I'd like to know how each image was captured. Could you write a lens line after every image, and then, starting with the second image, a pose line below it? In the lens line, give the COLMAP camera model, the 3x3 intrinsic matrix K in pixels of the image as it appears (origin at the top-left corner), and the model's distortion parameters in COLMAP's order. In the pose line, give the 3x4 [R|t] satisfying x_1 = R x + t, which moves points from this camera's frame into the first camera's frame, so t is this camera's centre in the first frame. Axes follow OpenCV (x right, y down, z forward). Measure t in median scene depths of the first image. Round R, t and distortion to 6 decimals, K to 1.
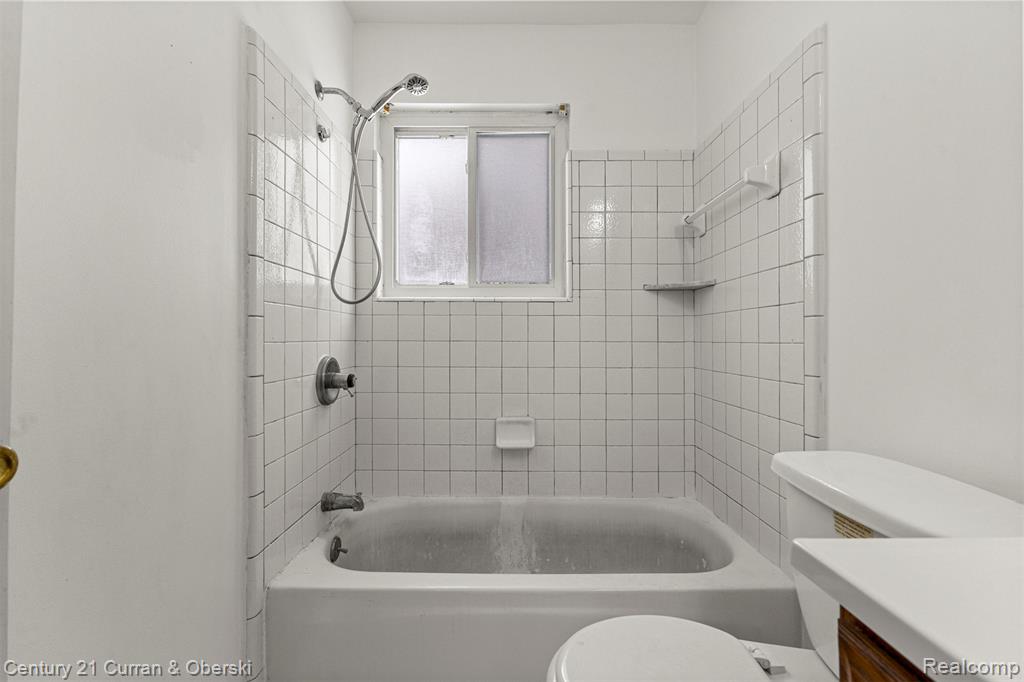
lens RADIAL K [[454.9, 0, 511.2], [0, 454.9, 336.1], [0, 0, 1]] dist [-0.011410, 0.000386]
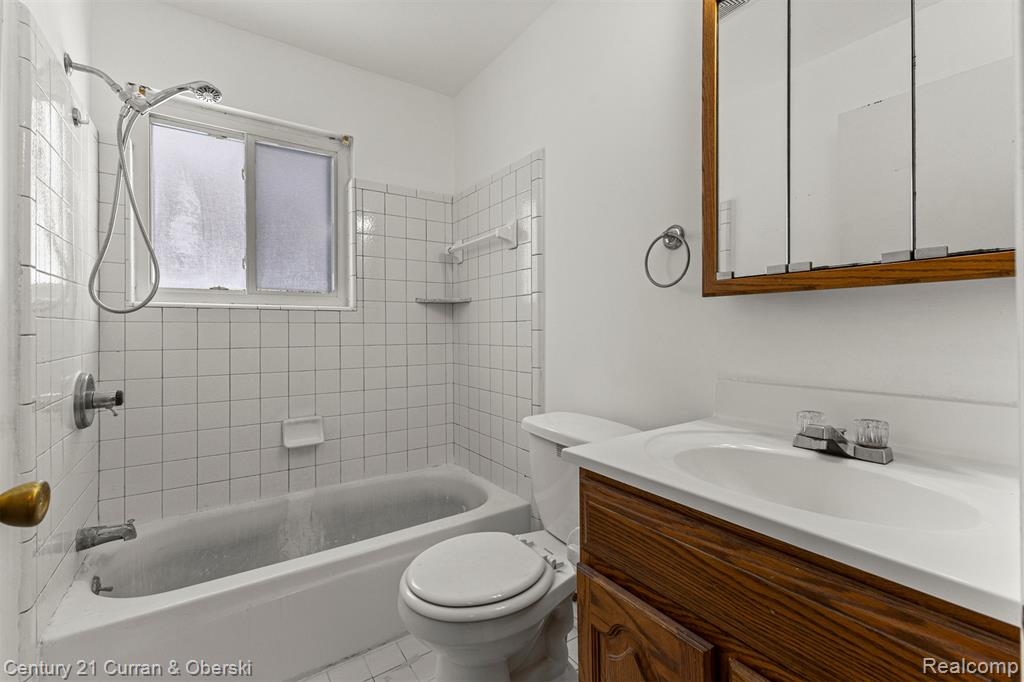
lens RADIAL K [[441.4, 0, 513.1], [0, 441.4, 333.3], [0, 0, 1]] dist [0.001475, 0.000204]
pose [[0.825797, -0.011637, 0.563847, -0.168887], [0.004259, 0.999887, 0.014399, -0.033883], [-0.563951, -0.009489, 0.825754, -0.143035]]
